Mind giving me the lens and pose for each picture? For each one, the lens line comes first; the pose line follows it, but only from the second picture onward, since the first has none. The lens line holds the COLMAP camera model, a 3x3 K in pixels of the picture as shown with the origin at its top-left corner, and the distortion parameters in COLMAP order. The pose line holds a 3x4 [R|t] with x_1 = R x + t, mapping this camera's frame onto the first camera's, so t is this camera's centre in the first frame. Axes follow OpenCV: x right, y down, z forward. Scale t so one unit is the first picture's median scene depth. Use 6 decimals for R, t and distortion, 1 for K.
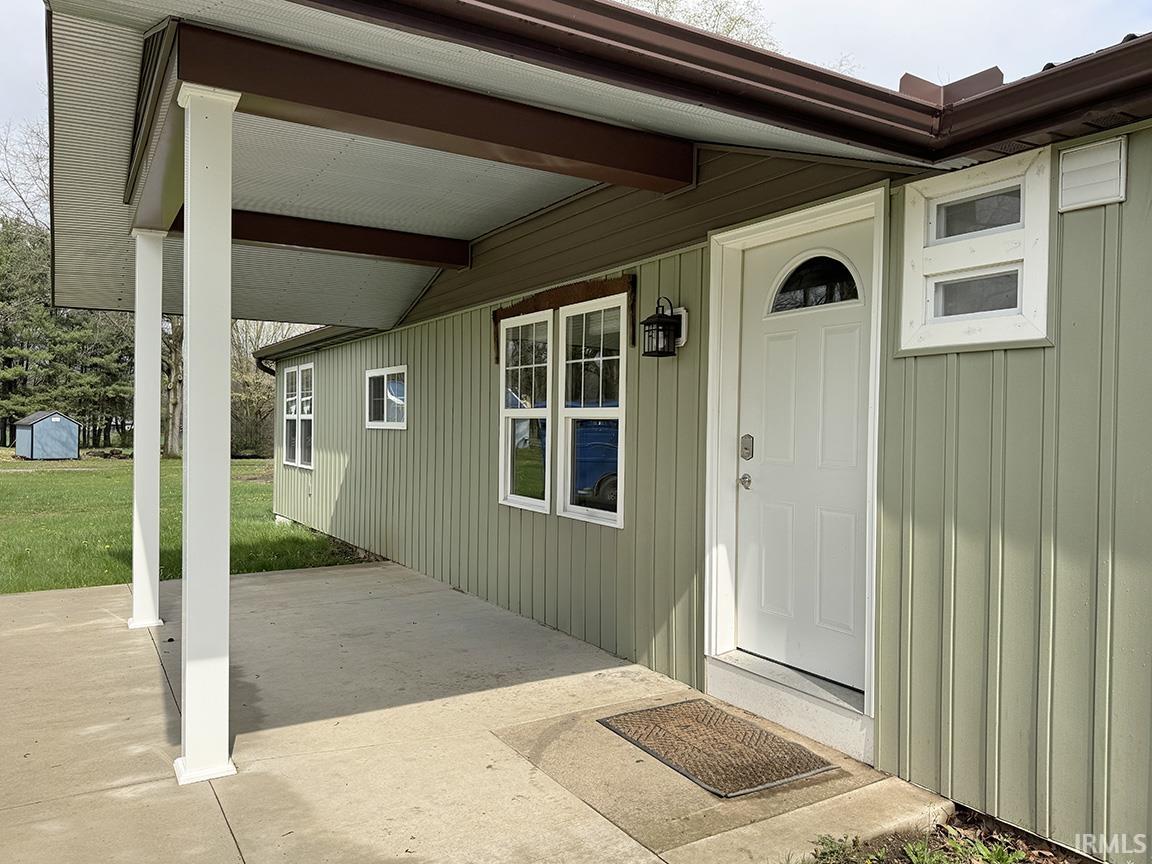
lens RADIAL K [[829.2, 0, 576.0], [0, 829.2, 432.0], [0, 0, 1]] dist [0.003964, 0.001725]
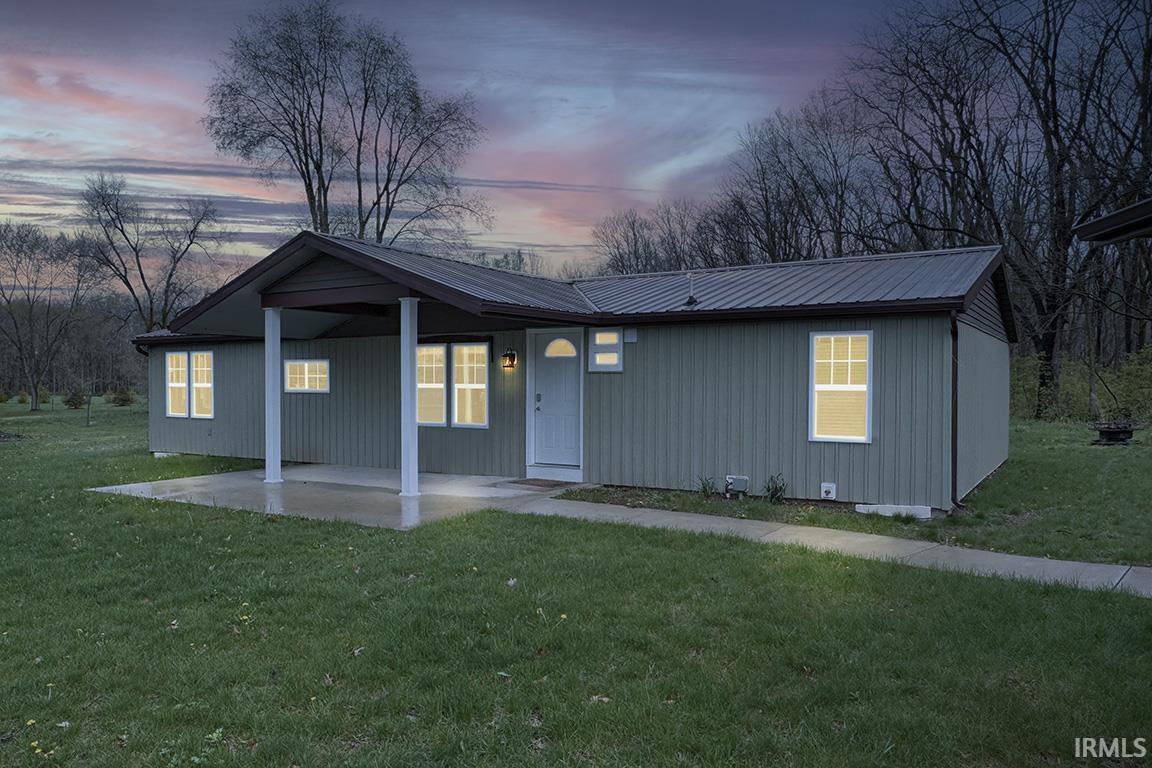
lens RADIAL K [[815.2, 0, 576.0], [0, 815.2, 384.0], [0, 0, 1]] dist [-0.005570, -0.000572]
pose [[0.894629, -0.016369, 0.446511, -0.790421], [0.016523, 0.999857, 0.003550, -0.032162], [-0.446505, 0.004202, 0.894771, -1.373187]]
